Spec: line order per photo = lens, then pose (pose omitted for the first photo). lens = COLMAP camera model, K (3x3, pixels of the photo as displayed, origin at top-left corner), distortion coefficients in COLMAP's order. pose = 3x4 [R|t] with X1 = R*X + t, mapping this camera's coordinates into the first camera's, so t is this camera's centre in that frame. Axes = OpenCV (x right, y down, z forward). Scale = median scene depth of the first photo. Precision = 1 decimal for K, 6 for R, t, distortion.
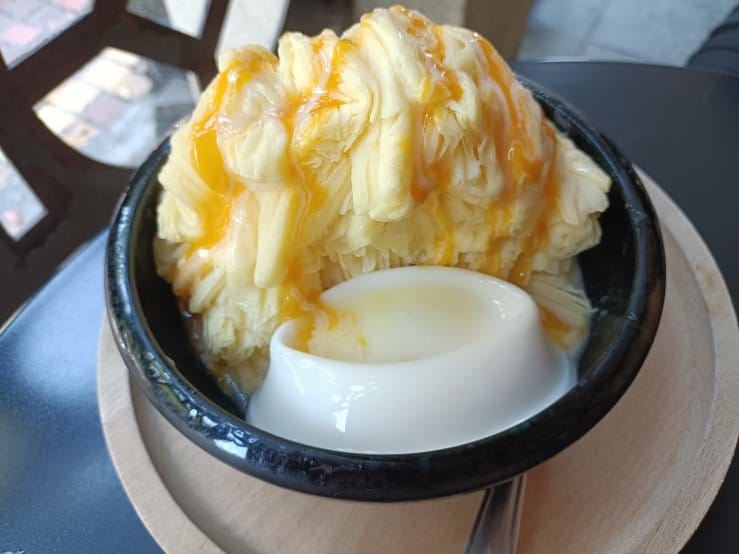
lens RADIAL K [[606.0, 0, 369.5], [0, 606.0, 277.0], [0, 0, 1]] dist [0.005245, -0.125577]
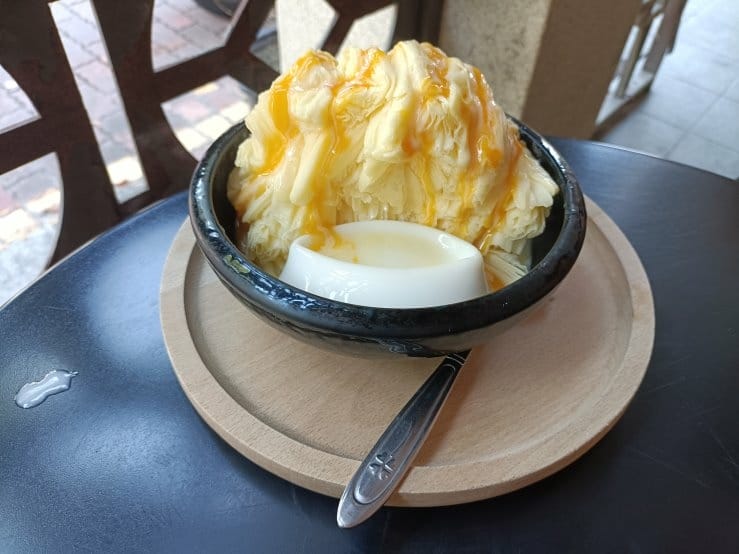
lens RADIAL K [[606.0, 0, 369.5], [0, 606.0, 277.0], [0, 0, 1]] dist [0.005245, -0.125577]
pose [[0.973004, 0.200760, -0.113832, 0.198711], [-0.217192, 0.963337, -0.157512, 0.377659], [0.078037, 0.177984, 0.980934, -0.376960]]
